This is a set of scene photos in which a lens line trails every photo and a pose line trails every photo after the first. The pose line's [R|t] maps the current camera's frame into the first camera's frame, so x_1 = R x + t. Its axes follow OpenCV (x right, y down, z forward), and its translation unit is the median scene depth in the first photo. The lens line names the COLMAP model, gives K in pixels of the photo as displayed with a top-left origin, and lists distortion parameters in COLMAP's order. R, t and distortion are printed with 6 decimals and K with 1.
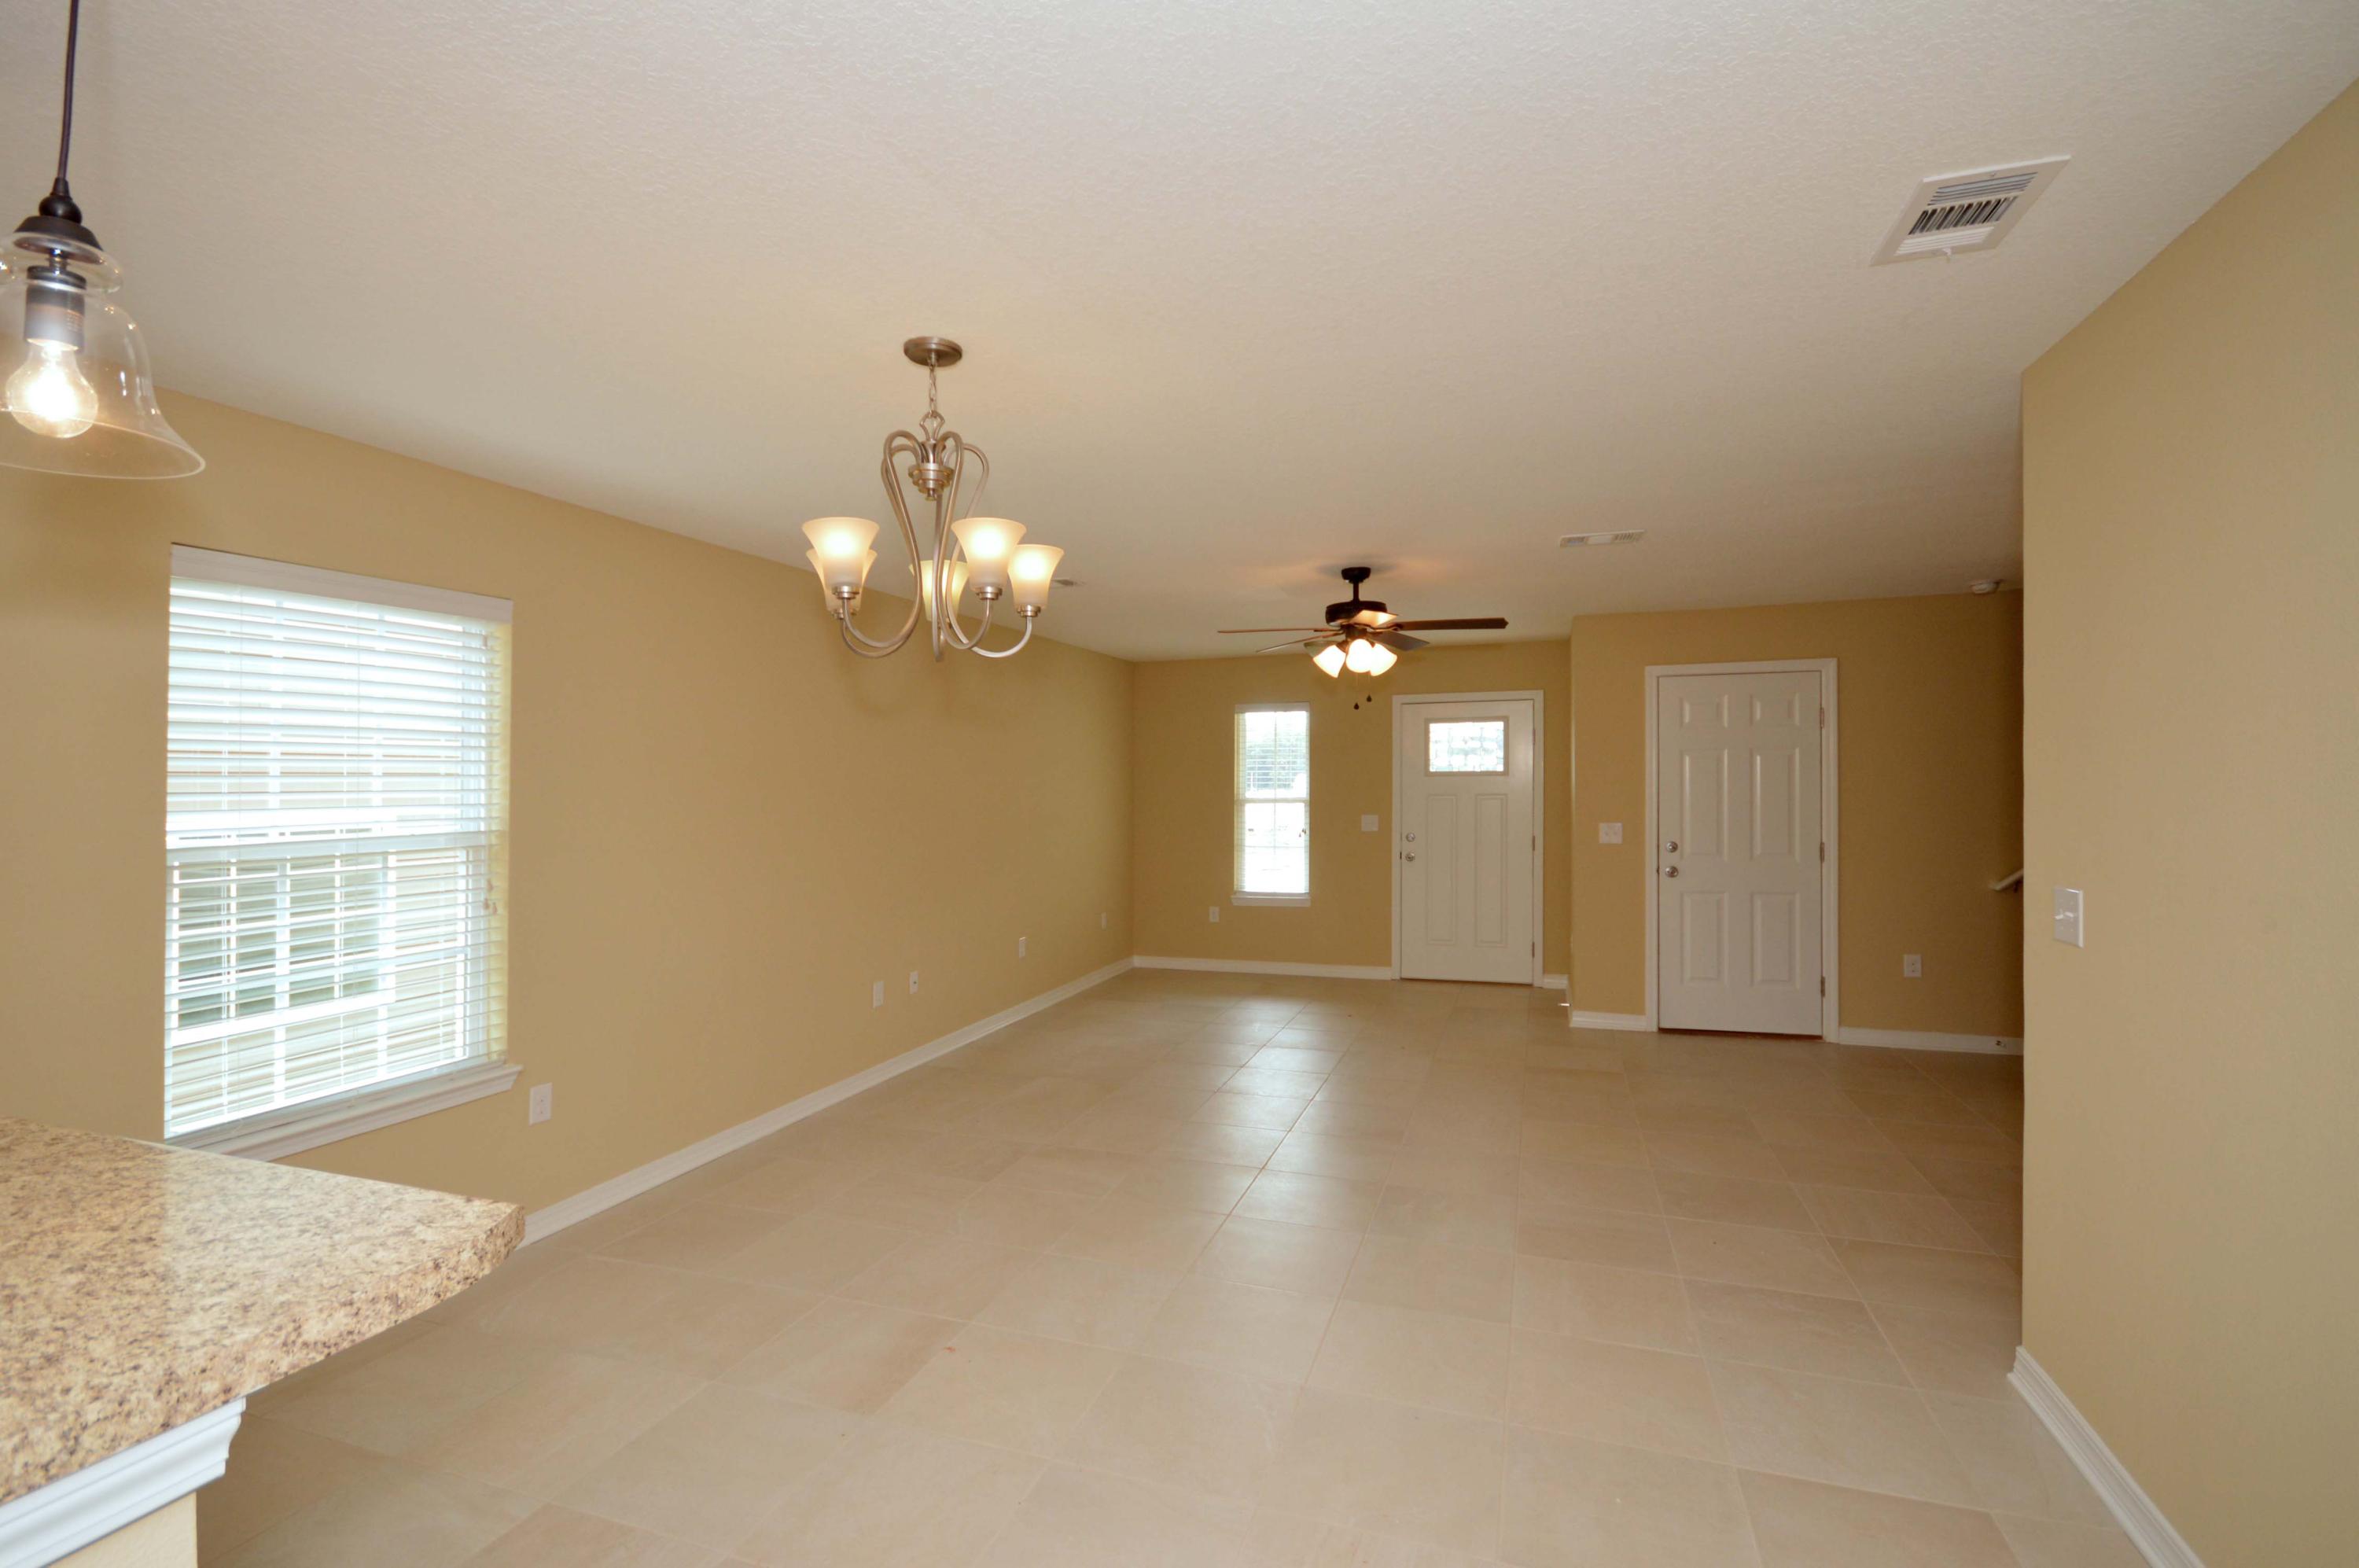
lens RADIAL K [[1053.1, 0, 1168.9], [0, 1053.1, 785.7], [0, 0, 1]] dist [0.005141, -0.006156]
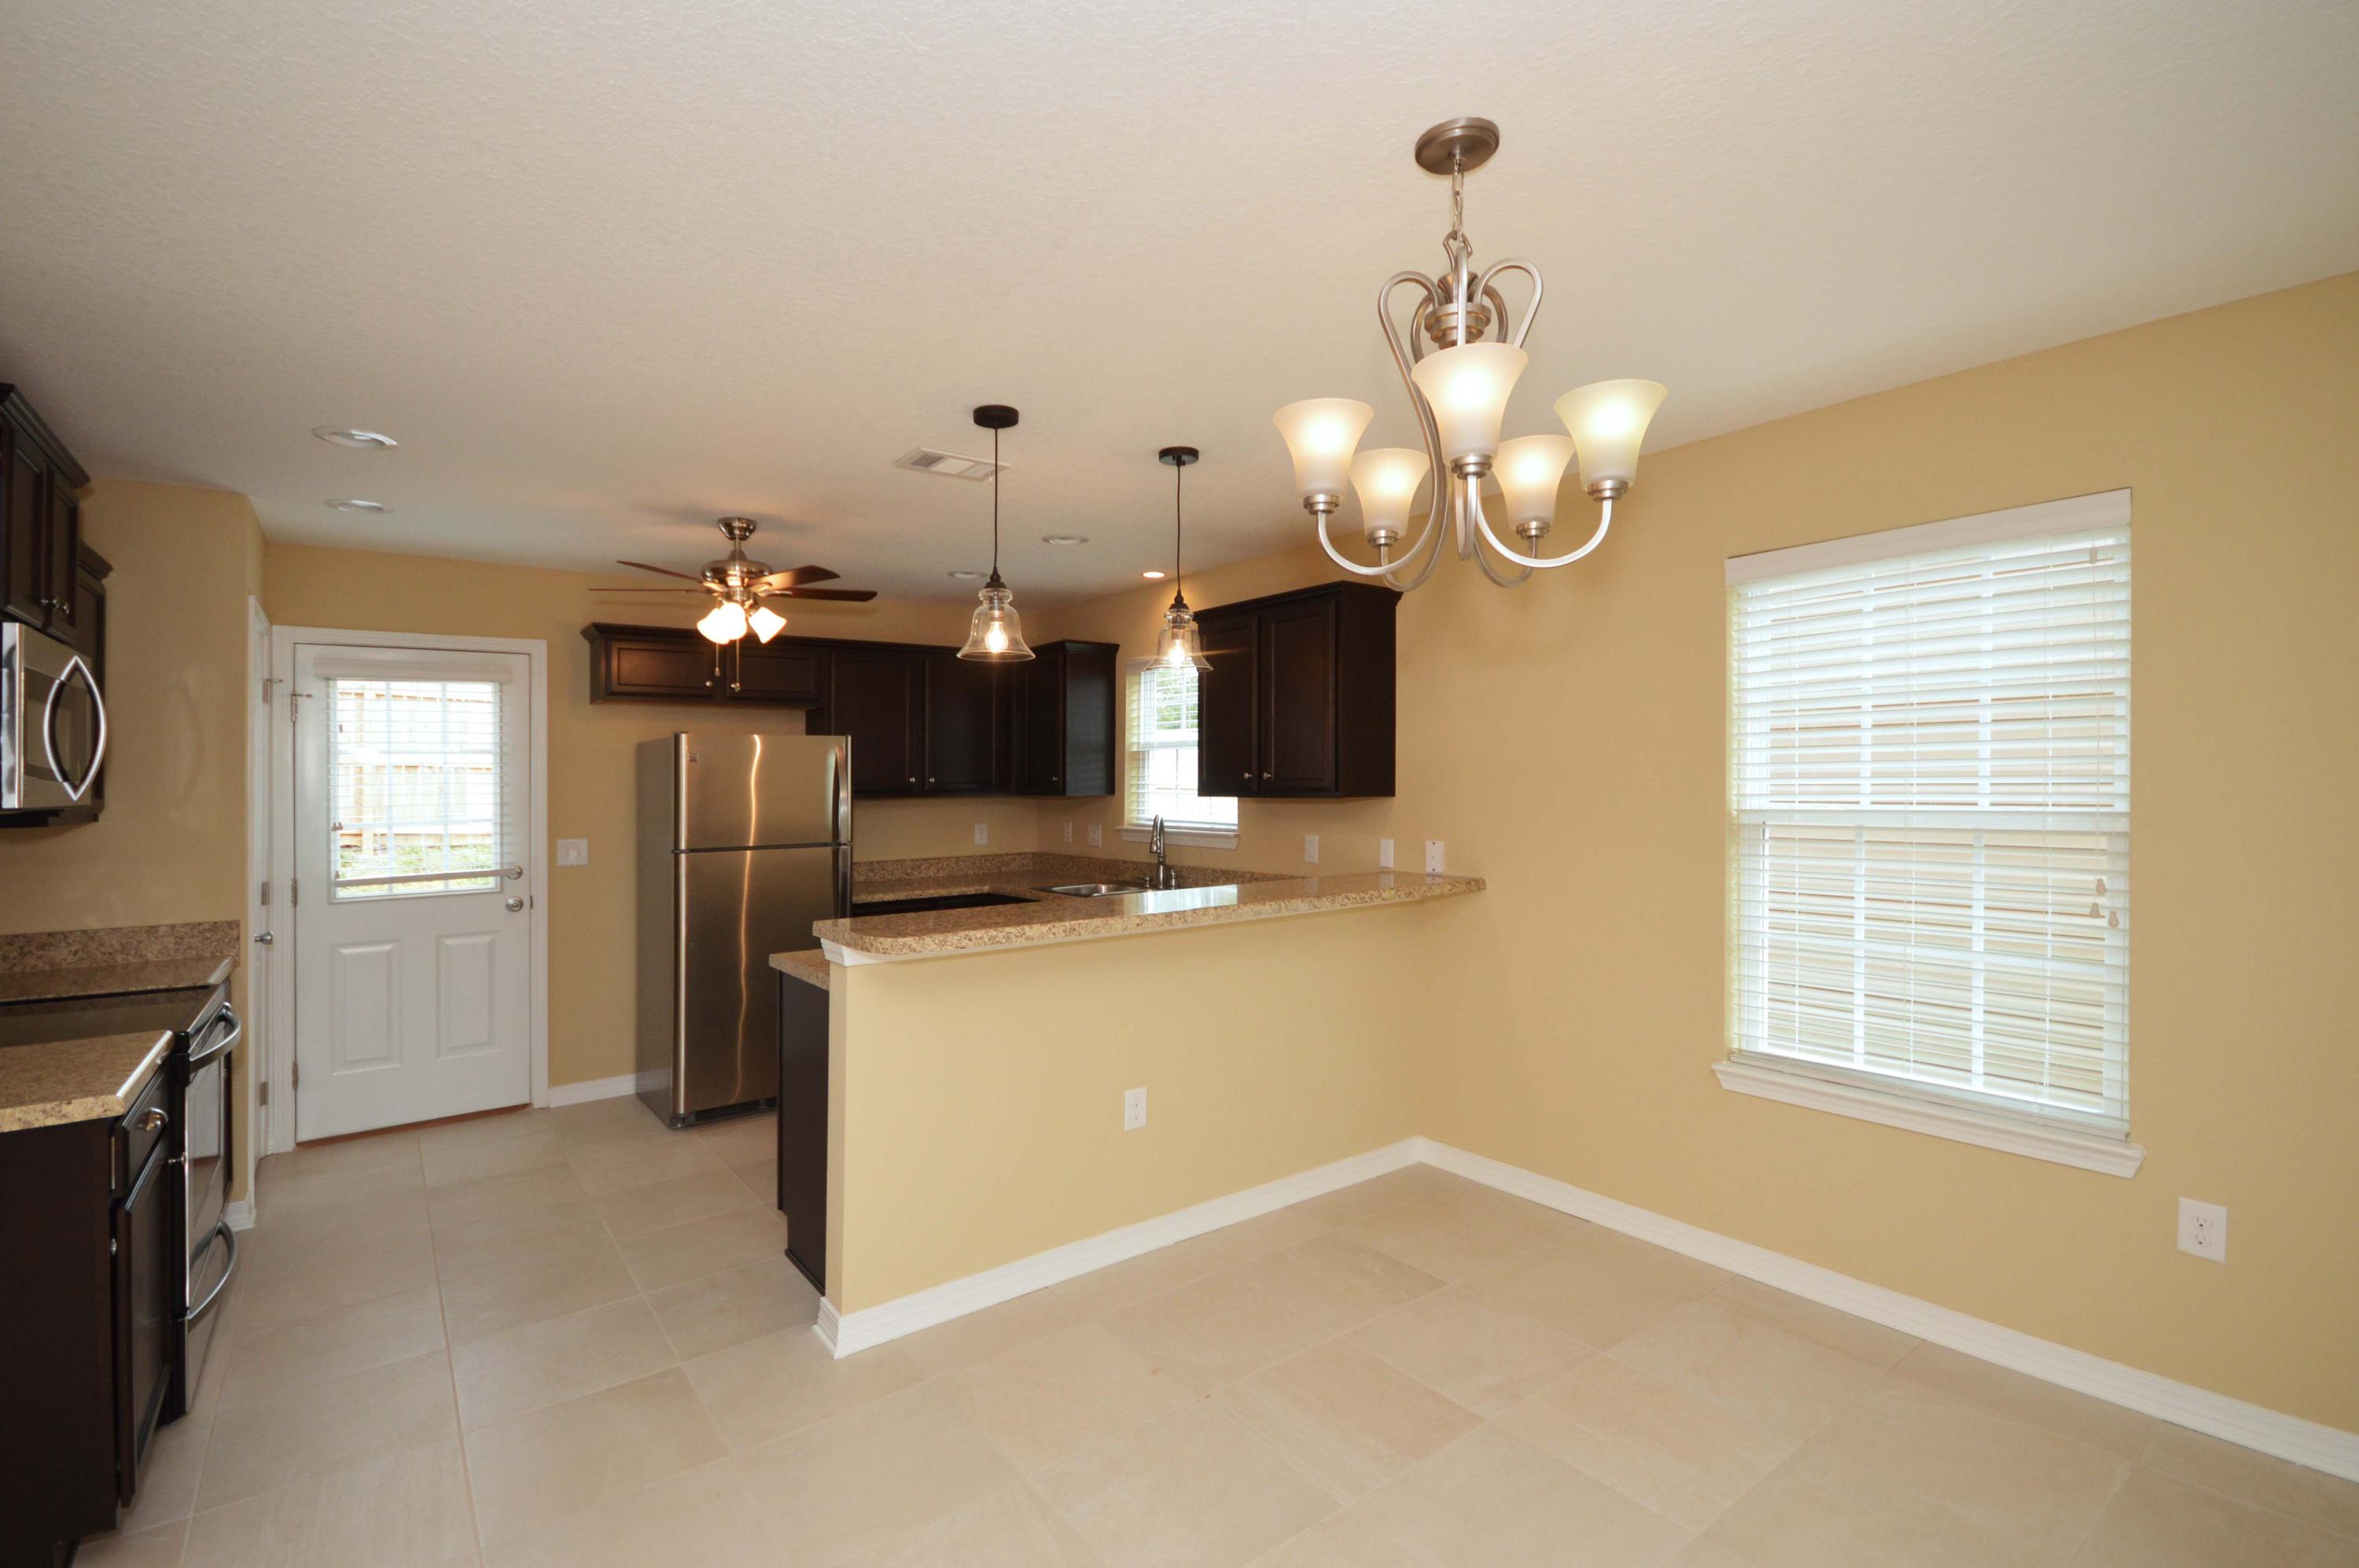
lens RADIAL K [[1053.1, 0, 1162.2], [0, 1053.1, 739.4], [0, 0, 1]] dist [0.005141, -0.006156]
pose [[-0.549971, -0.013778, -0.835070, 0.387797], [0.017218, 0.999464, -0.027830, 0.002128], [0.835006, -0.029683, -0.549439, 1.009080]]
